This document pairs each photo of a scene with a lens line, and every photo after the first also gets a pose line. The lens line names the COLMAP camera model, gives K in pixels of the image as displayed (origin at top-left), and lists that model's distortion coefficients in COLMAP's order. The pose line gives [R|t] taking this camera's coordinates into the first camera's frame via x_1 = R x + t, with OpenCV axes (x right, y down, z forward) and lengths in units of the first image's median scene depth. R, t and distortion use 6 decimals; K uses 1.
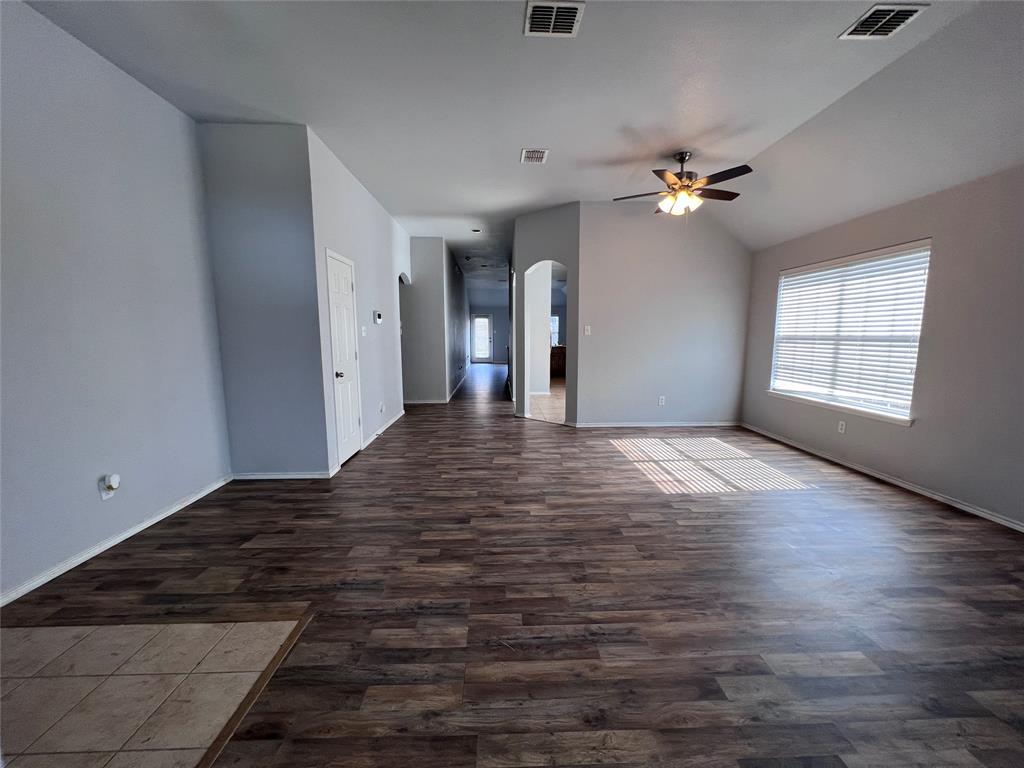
lens RADIAL K [[410.2, 0, 511.6], [0, 410.2, 385.8], [0, 0, 1]] dist [-0.004996, 0.001785]
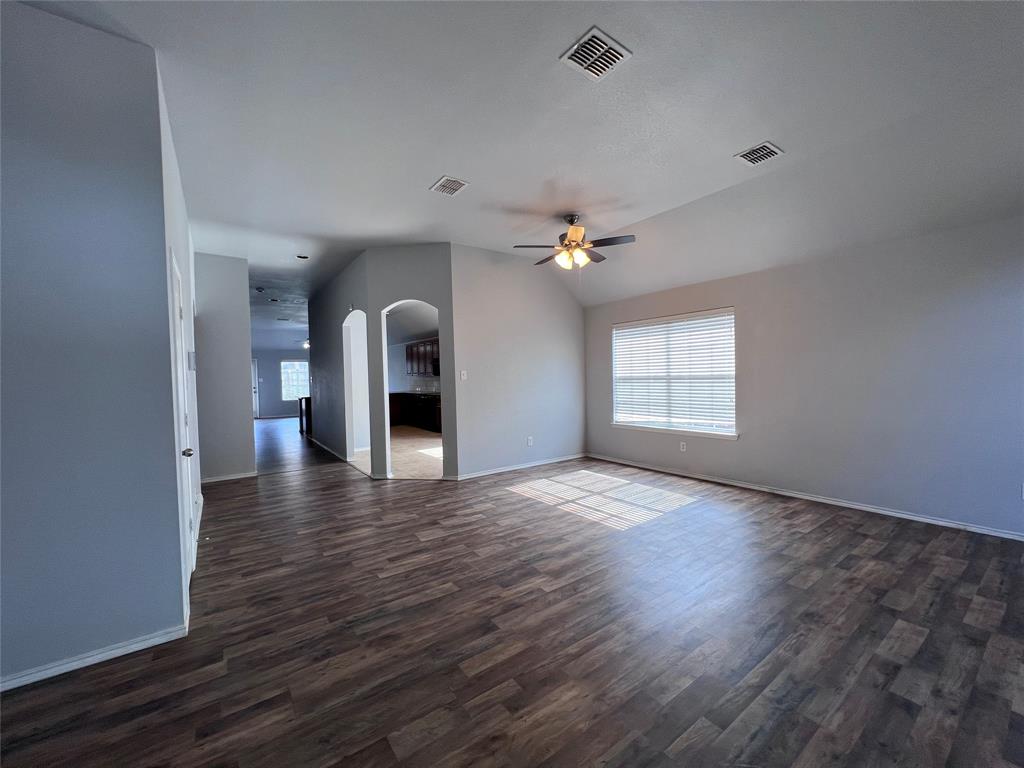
lens RADIAL K [[410.2, 0, 510.9], [0, 410.2, 386.4], [0, 0, 1]] dist [-0.004996, 0.001785]
pose [[0.831313, -0.030700, 0.554957, -0.356099], [0.091127, 0.992490, -0.081601, -0.031472], [-0.548284, 0.118408, 0.827867, 0.224665]]
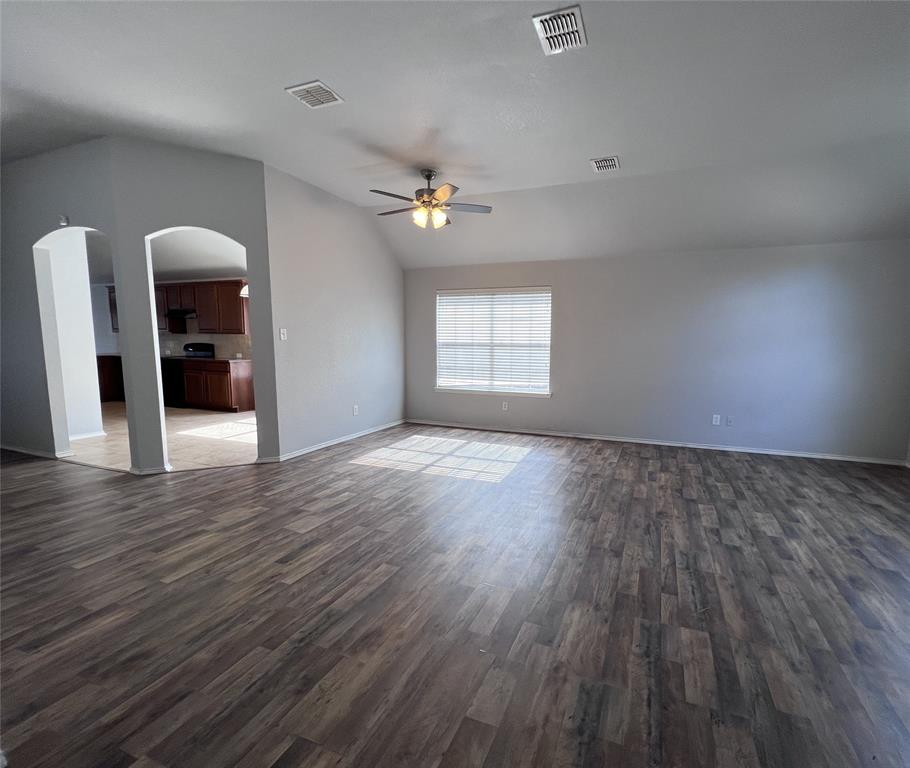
lens RADIAL K [[410.4, 0, 509.5], [0, 410.4, 386.1], [0, 0, 1]] dist [-0.004171, 0.002164]
pose [[0.370339, -0.093327, 0.924196, -0.545071], [0.103857, 0.992862, 0.058644, -0.055153], [-0.923072, 0.074266, 0.377389, 0.451672]]
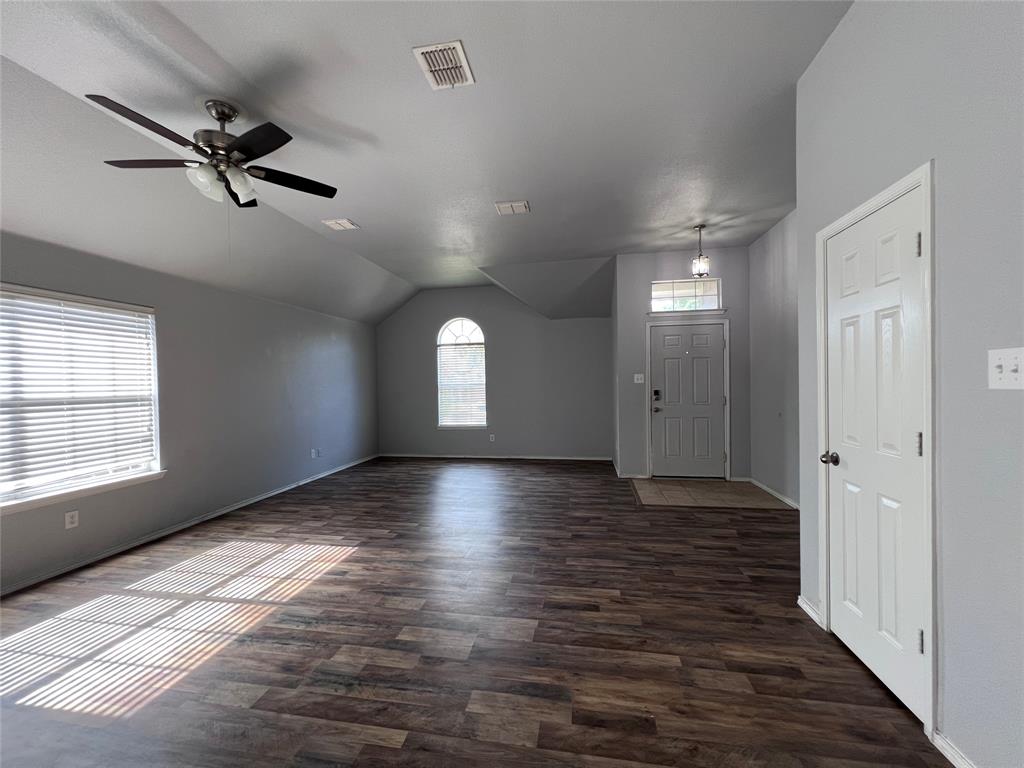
lens RADIAL K [[410.2, 0, 510.3], [0, 410.2, 387.2], [0, 0, 1]] dist [-0.004996, 0.001785]
pose [[-0.977208, 0.019447, 0.211393, -0.139150], [0.048473, 0.989929, 0.133009, -0.206280], [-0.206677, 0.140225, -0.968309, 1.588789]]
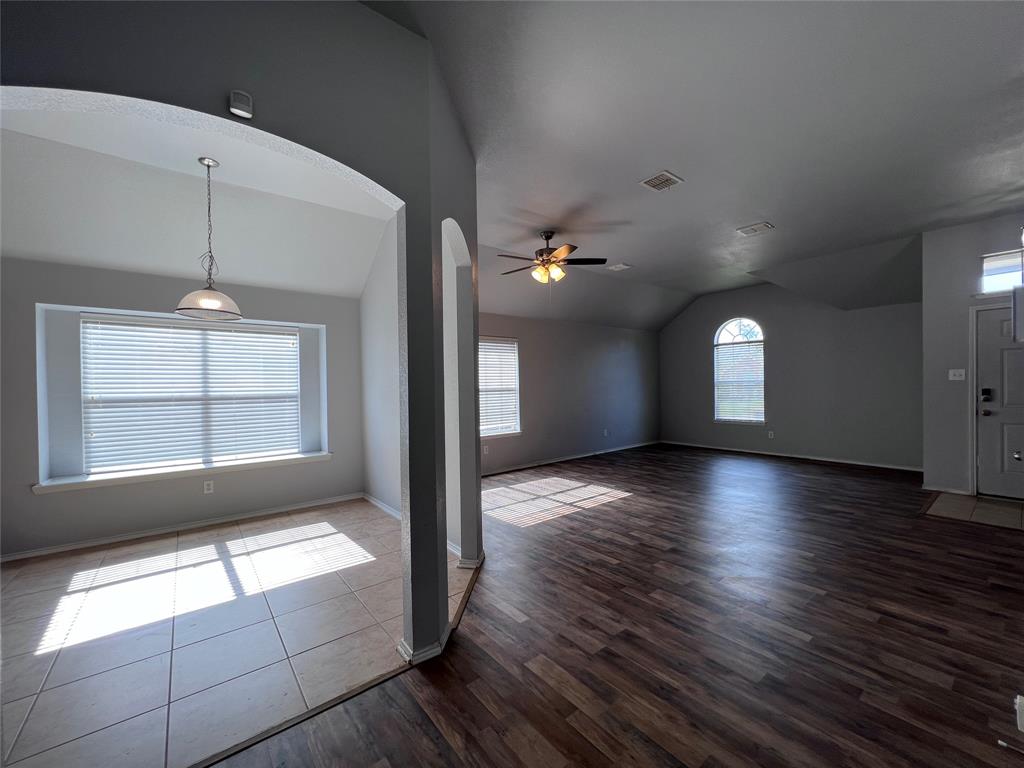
lens RADIAL K [[410.2, 0, 510.9], [0, 410.2, 385.9], [0, 0, 1]] dist [-0.004996, 0.001785]
pose [[-0.595192, 0.010358, 0.803517, -0.454404], [0.120157, 0.989823, 0.076244, -0.239132], [-0.794549, 0.141929, -0.590379, 1.846707]]
